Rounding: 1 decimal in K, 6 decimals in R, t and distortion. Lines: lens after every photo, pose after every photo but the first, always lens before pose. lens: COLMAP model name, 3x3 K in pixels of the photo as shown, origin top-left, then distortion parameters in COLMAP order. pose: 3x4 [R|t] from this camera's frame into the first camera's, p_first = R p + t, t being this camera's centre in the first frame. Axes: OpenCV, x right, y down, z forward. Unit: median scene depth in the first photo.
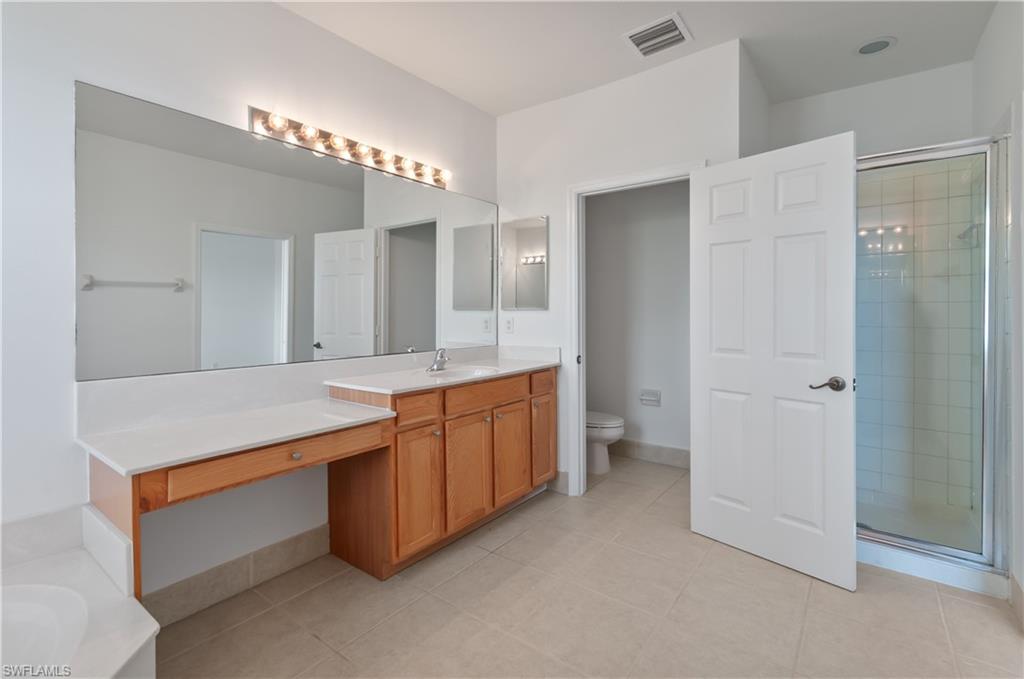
lens RADIAL K [[461.9, 0, 519.2], [0, 461.9, 323.4], [0, 0, 1]] dist [0.004029, -0.001041]
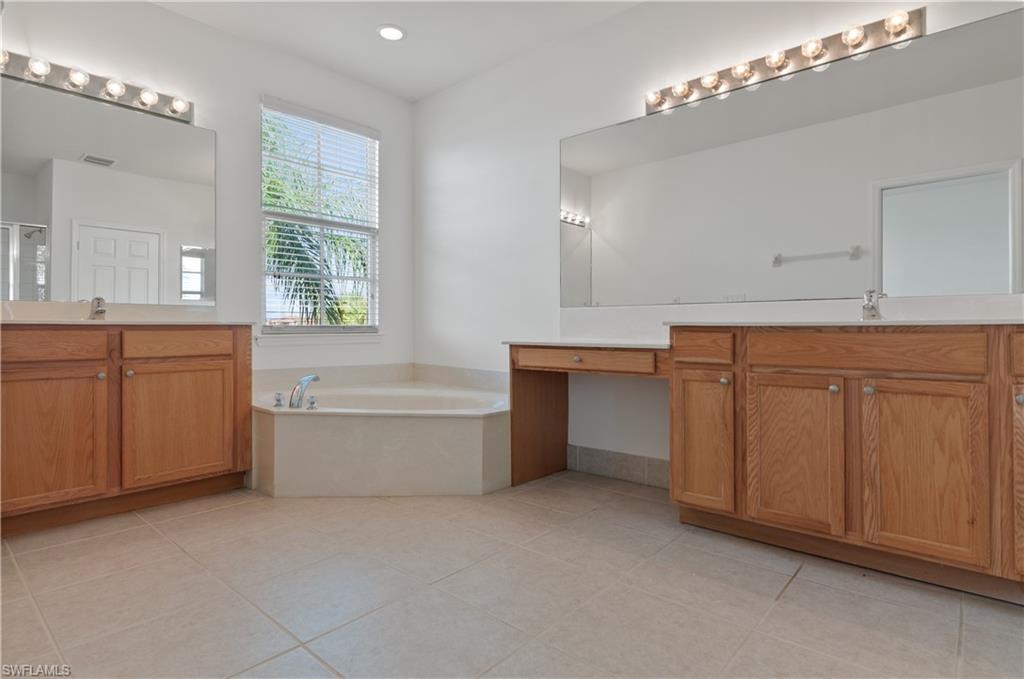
lens RADIAL K [[555.0, 0, 512.9], [0, 555.0, 329.4], [0, 0, 1]] dist [-0.005566, -0.000321]
pose [[-0.086430, 0.003505, -0.996252, 0.839382], [-0.015247, 0.999872, 0.004841, 0.144936], [0.996141, 0.015608, -0.086365, 0.702115]]
